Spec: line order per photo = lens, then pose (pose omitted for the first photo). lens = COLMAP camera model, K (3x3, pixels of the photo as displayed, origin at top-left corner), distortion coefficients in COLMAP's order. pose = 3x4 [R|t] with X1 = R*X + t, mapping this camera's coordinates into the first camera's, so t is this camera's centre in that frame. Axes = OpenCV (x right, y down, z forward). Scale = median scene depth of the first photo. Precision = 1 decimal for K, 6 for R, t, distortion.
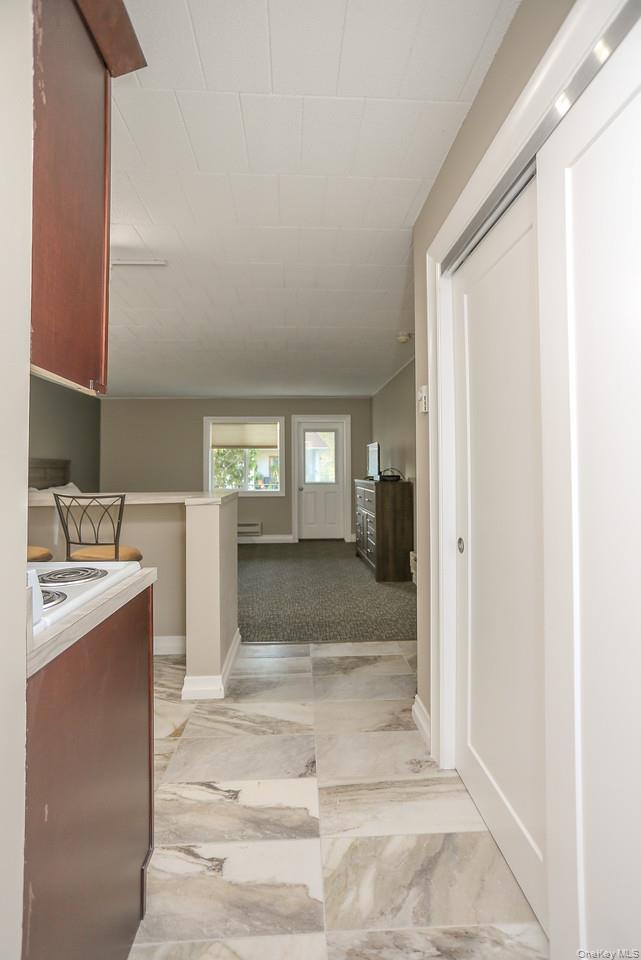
lens RADIAL K [[470.1, 0, 322.3], [0, 470.1, 461.5], [0, 0, 1]] dist [-0.032444, 0.000053]
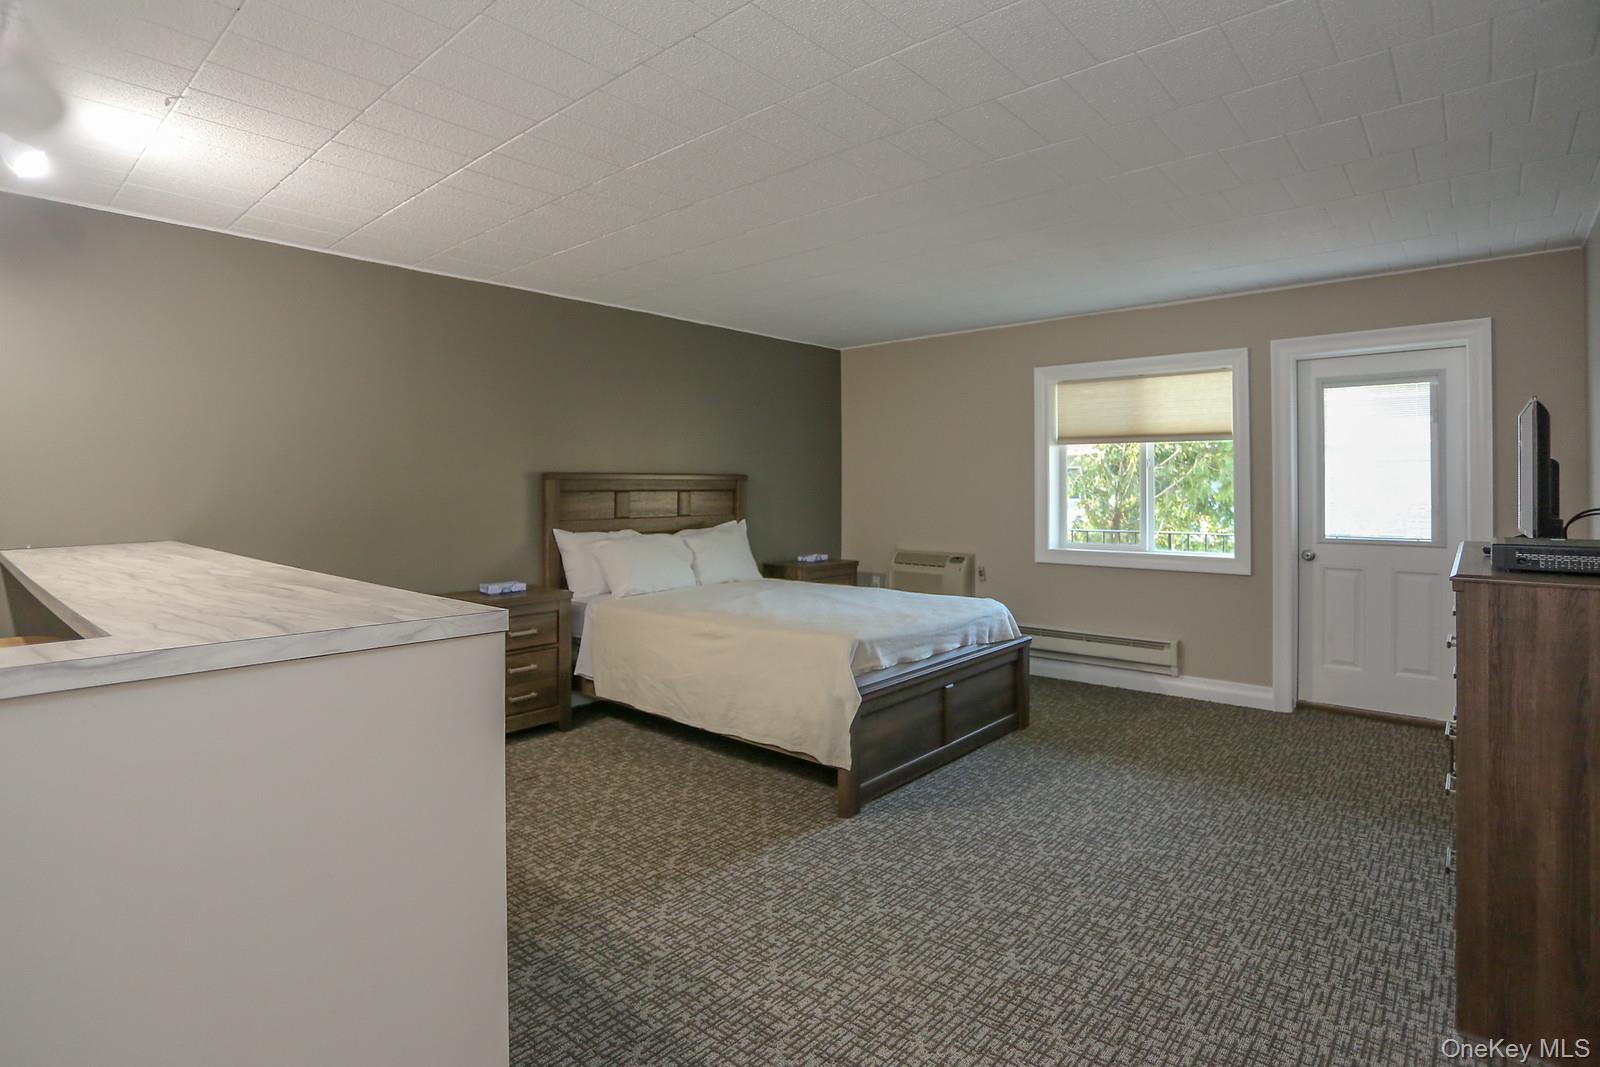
lens RADIAL K [[822.3, 0, 827.8], [0, 822.3, 486.2], [0, 0, 1]] dist [-0.003448, 0.000407]
pose [[0.742364, 0.003394, -0.669989, 0.112657], [0.005435, 0.999924, 0.011087, -0.000520], [0.669975, -0.011872, 0.742289, 0.386655]]
